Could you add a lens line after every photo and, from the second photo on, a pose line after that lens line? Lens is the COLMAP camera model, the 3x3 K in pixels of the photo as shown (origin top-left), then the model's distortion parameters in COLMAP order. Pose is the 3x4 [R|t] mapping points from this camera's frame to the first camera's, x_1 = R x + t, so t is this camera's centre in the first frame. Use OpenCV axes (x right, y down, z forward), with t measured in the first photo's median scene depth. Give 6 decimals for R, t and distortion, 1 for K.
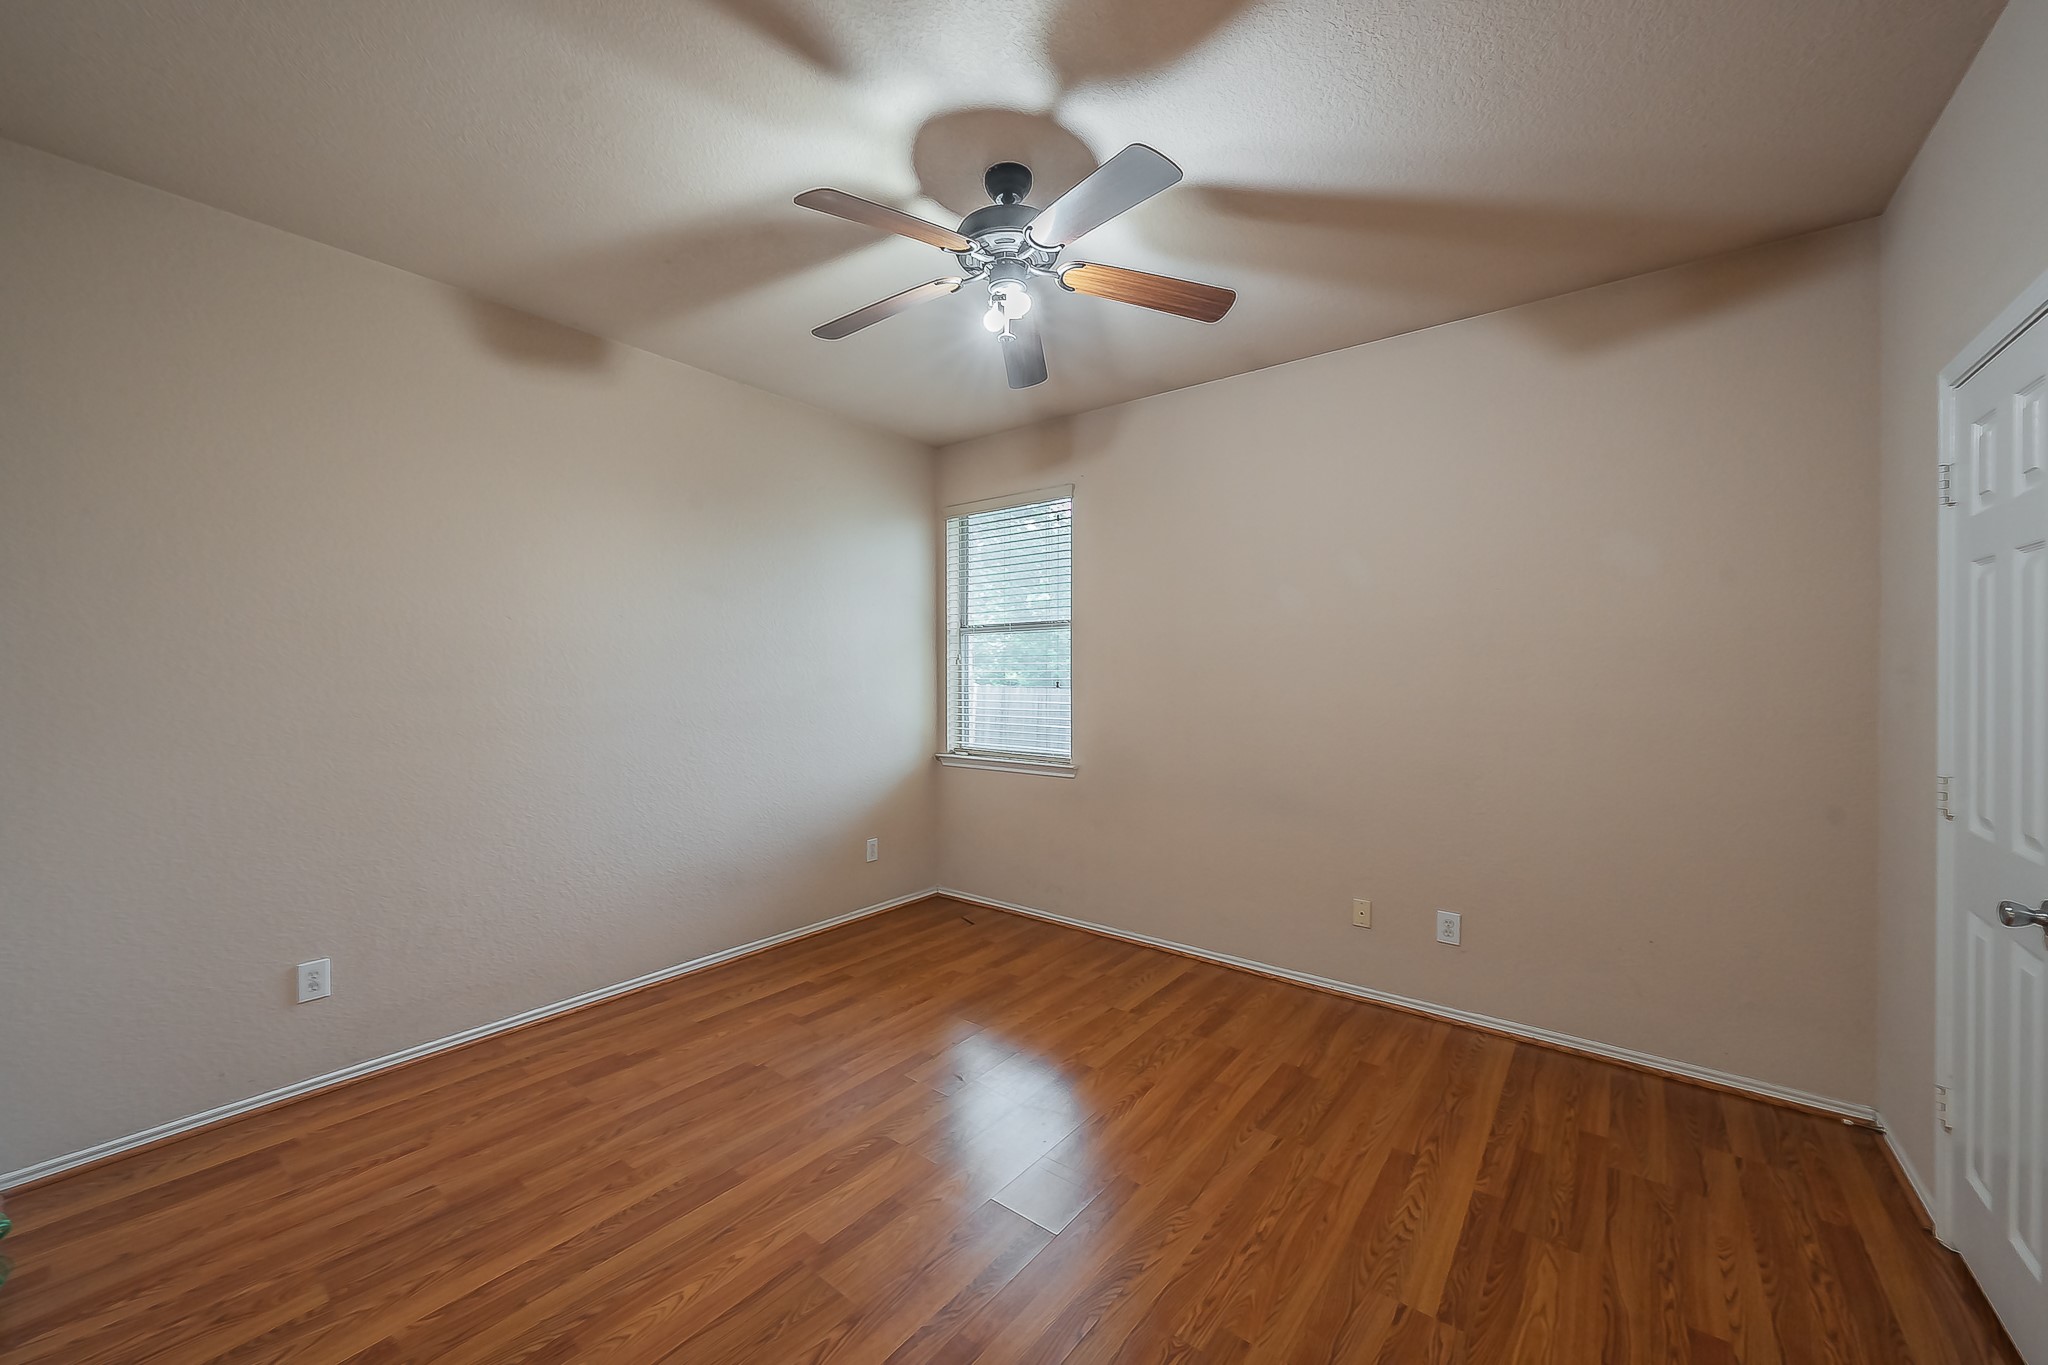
lens RADIAL K [[779.1, 0, 975.2], [0, 779.1, 677.7], [0, 0, 1]] dist [-0.000444, -0.000078]
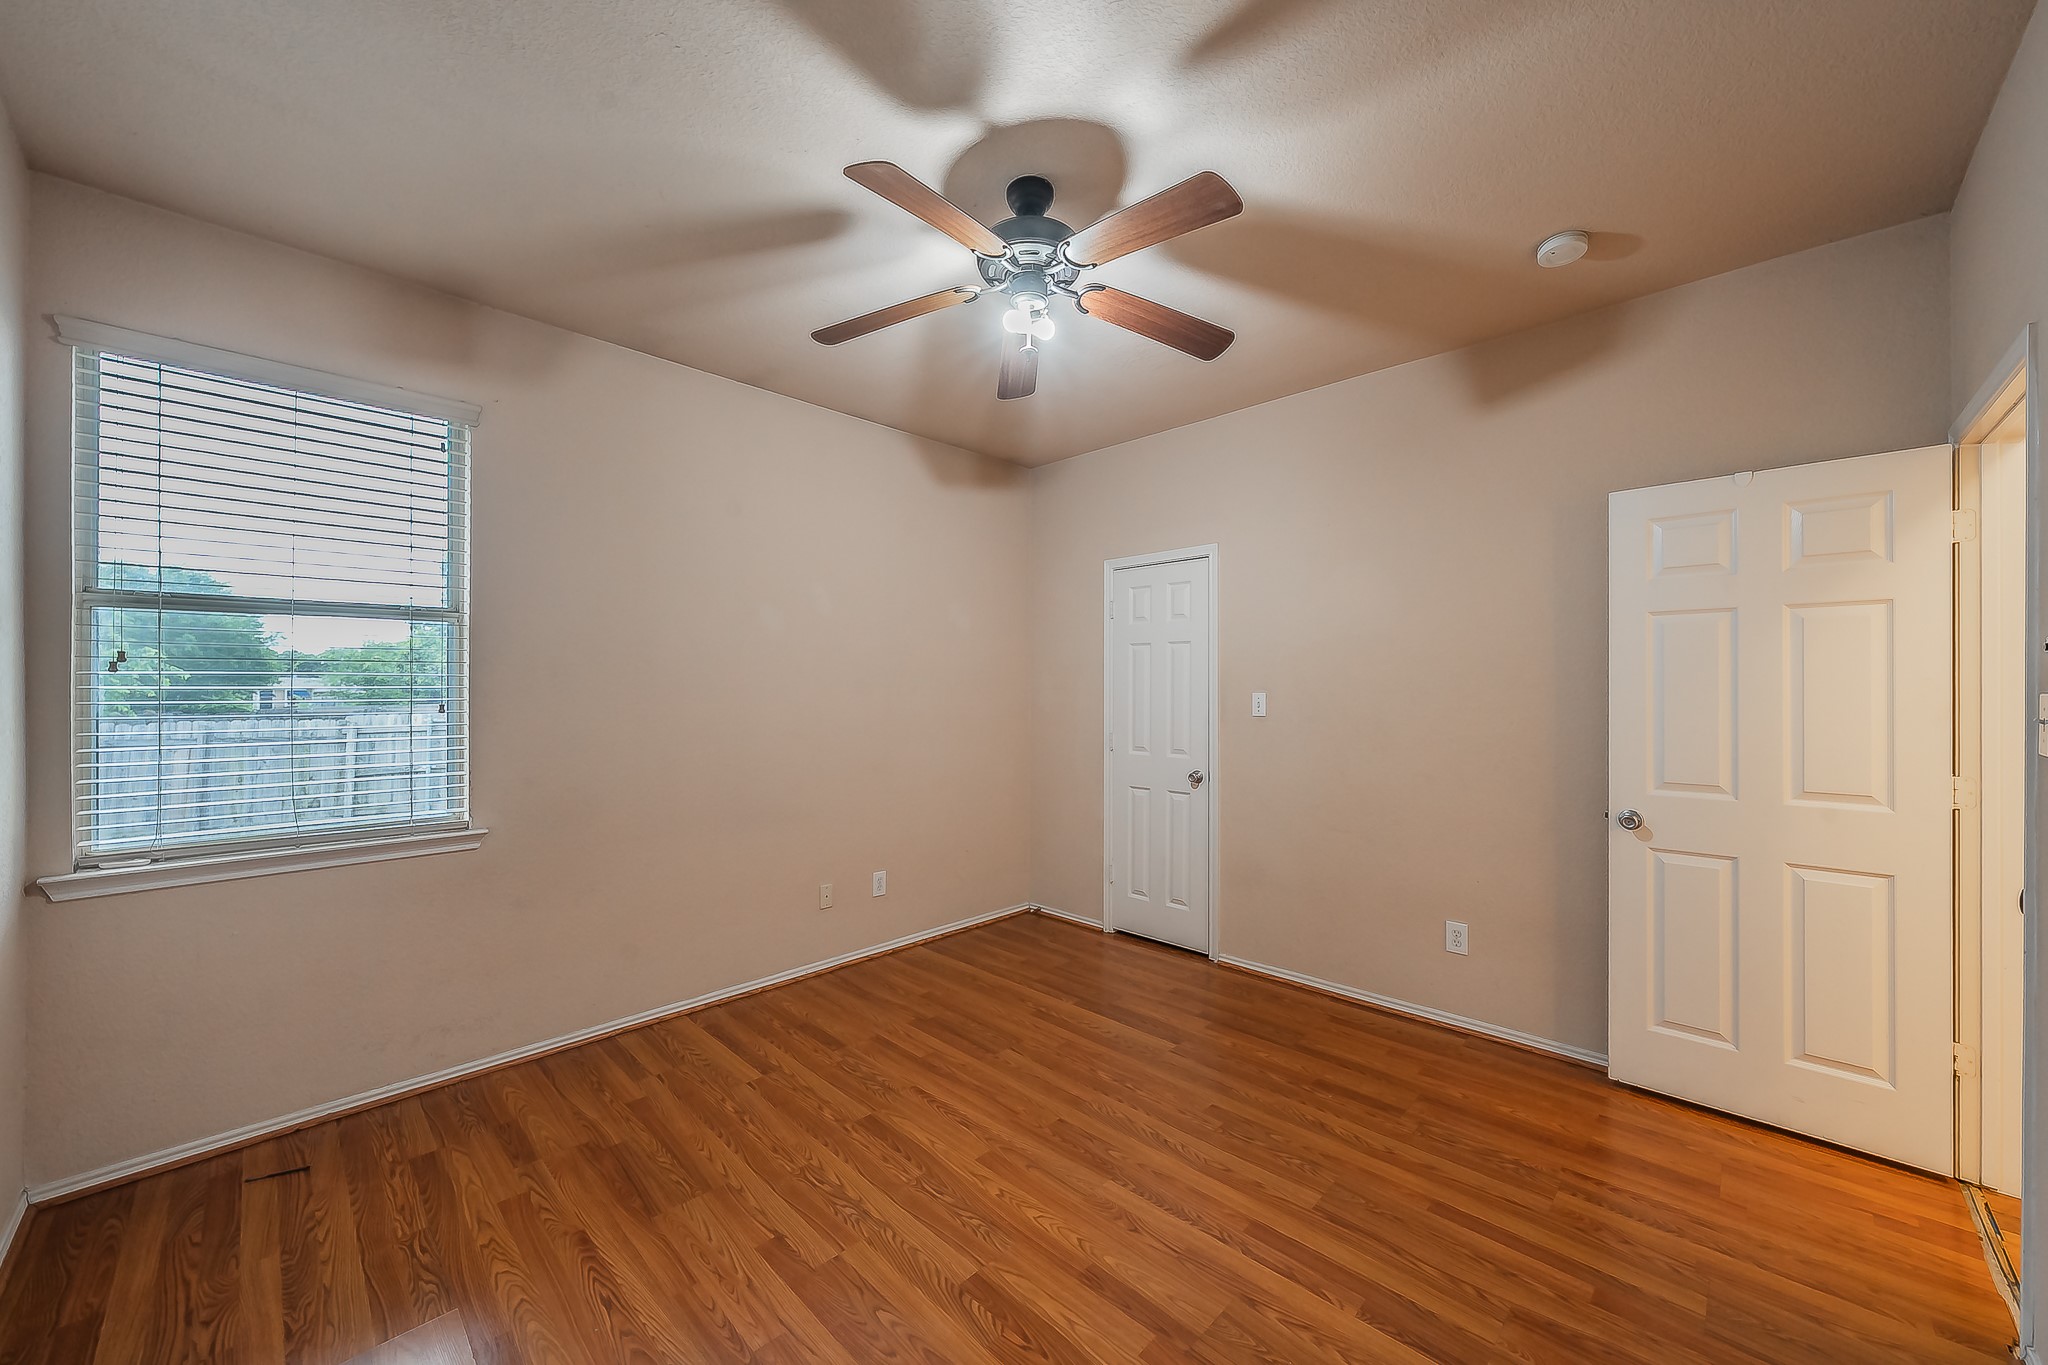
lens RADIAL K [[760.7, 0, 1021.1], [0, 760.7, 684.8], [0, 0, 1]] dist [-0.001136, -0.000095]
pose [[0.079843, 0.006556, 0.996786, -0.741175], [0.006930, 0.999951, -0.007132, -0.003358], [-0.996783, 0.007477, 0.079793, 0.744818]]
